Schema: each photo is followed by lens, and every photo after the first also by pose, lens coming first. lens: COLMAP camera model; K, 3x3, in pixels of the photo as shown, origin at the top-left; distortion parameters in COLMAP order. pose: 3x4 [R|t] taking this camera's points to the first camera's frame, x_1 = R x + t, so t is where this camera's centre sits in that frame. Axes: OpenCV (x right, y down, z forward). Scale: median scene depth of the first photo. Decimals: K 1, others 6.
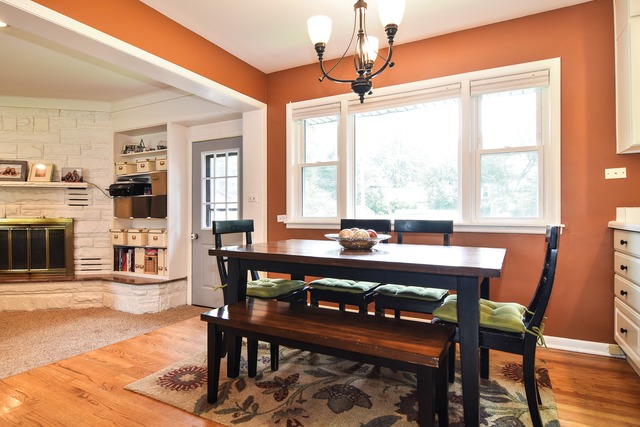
lens RADIAL K [[351.4, 0, 320.6], [0, 351.4, 214.0], [0, 0, 1]] dist [-0.000259, -0.000176]
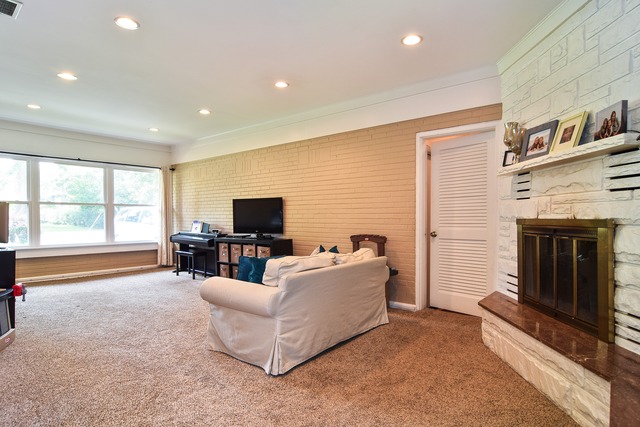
lens RADIAL K [[351.4, 0, 318.9], [0, 351.4, 219.4], [0, 0, 1]] dist [-0.000259, -0.000176]
pose [[-0.223410, 0.006743, -0.974701, -0.179690], [-0.003840, 0.999962, 0.007798, 0.010782], [0.974717, 0.005485, -0.223375, 0.737323]]
